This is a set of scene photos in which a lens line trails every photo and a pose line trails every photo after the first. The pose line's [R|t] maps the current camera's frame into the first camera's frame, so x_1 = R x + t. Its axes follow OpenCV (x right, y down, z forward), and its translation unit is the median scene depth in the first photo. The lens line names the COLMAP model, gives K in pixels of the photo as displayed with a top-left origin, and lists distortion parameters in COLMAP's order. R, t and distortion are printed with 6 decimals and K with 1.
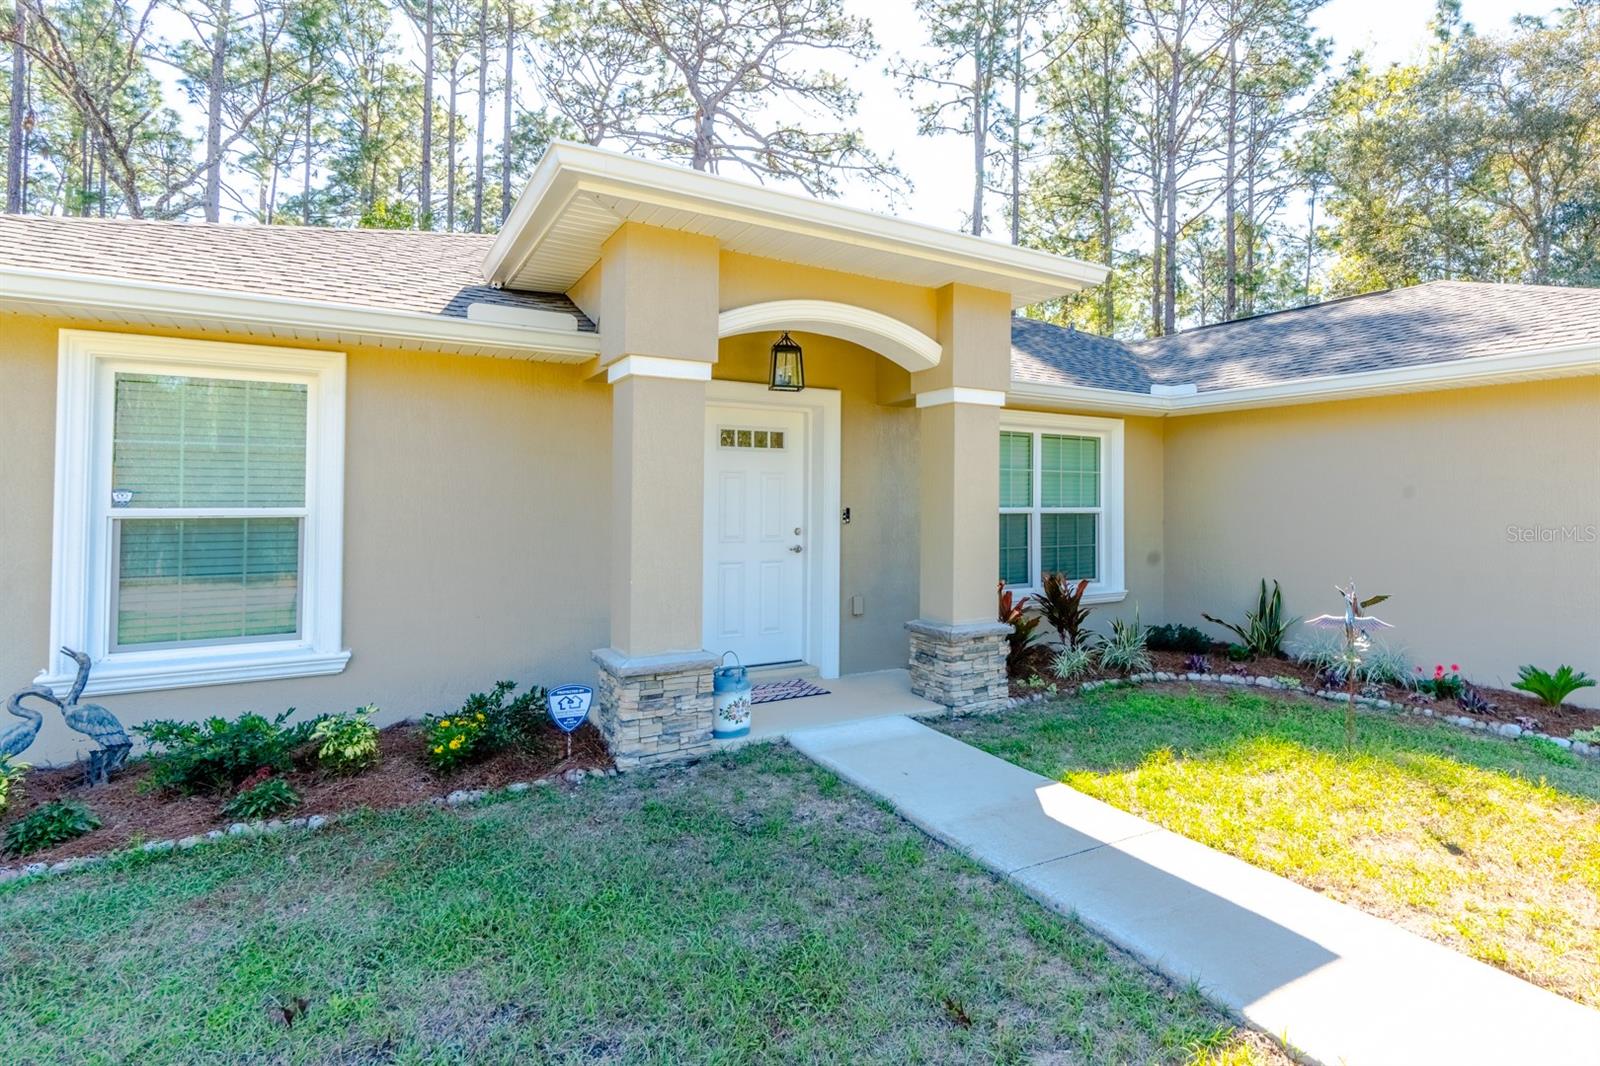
lens RADIAL K [[760.4, 0, 798.9], [0, 760.4, 482.8], [0, 0, 1]] dist [-0.003008, -0.000480]
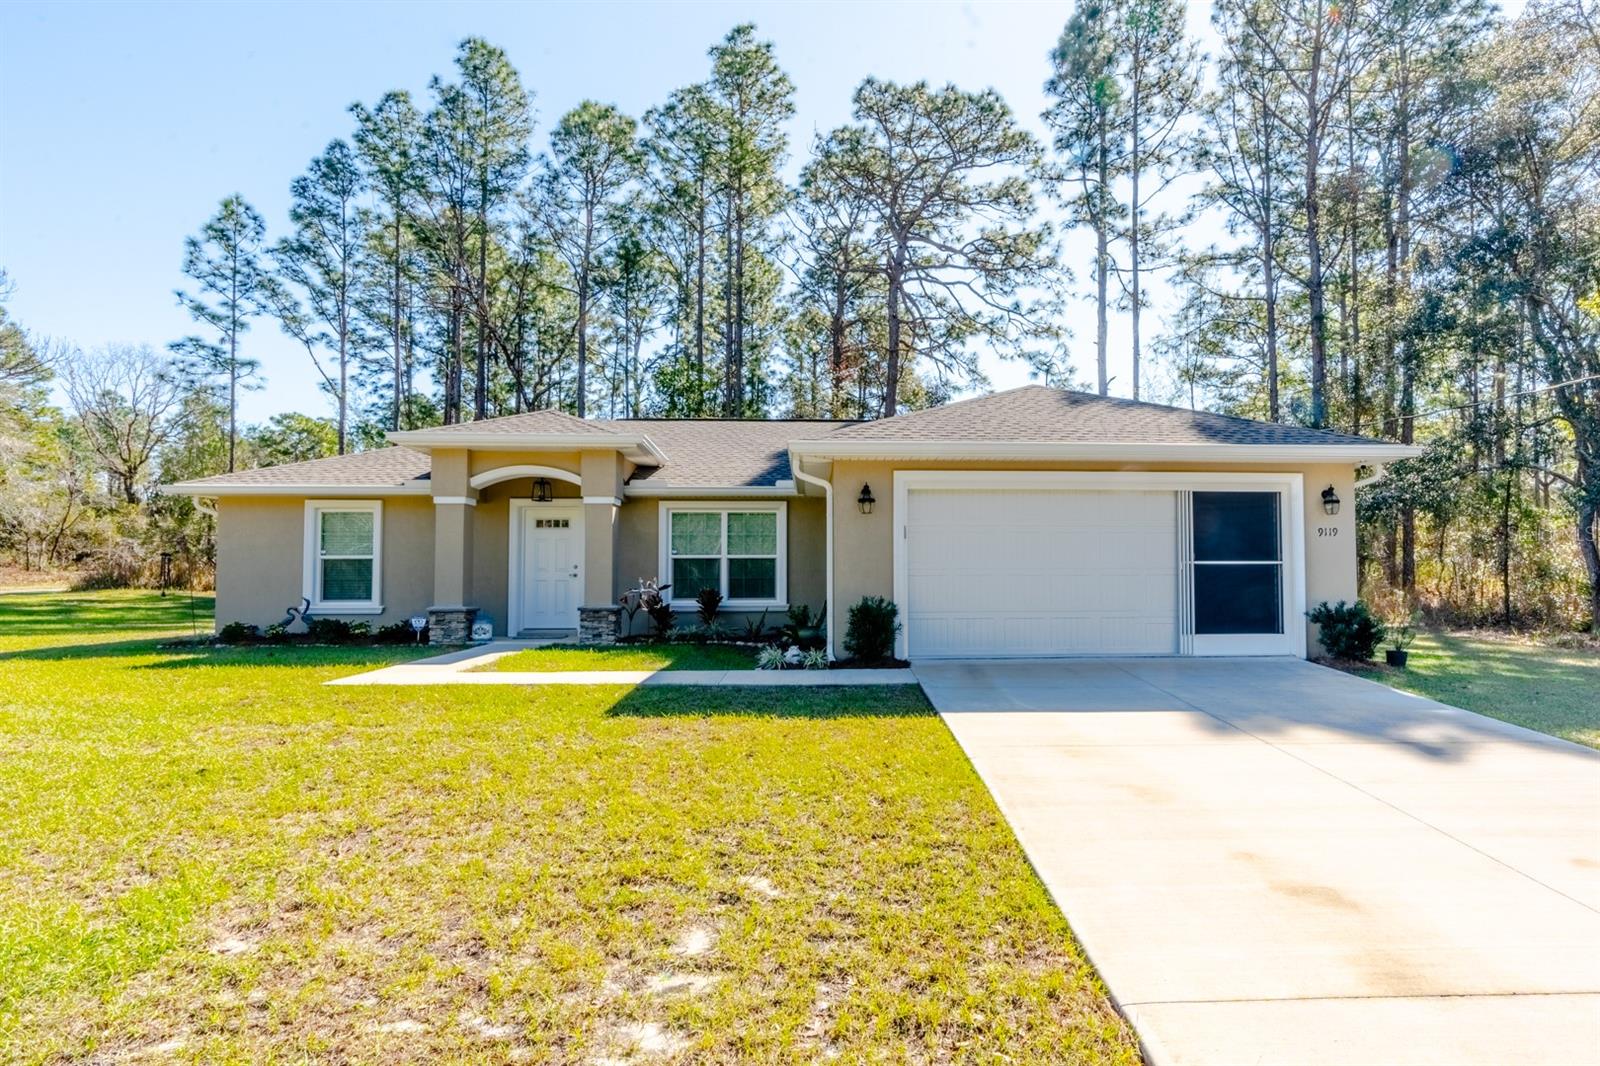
lens RADIAL K [[747.0, 0, 799.1], [0, 747.0, 575.2], [0, 0, 1]] dist [-0.000436, 0.000023]
pose [[0.884950, -0.011163, -0.465552, 1.700364], [0.015998, 0.999851, 0.006436, 0.094326], [0.465411, -0.013144, 0.884997, -0.595606]]
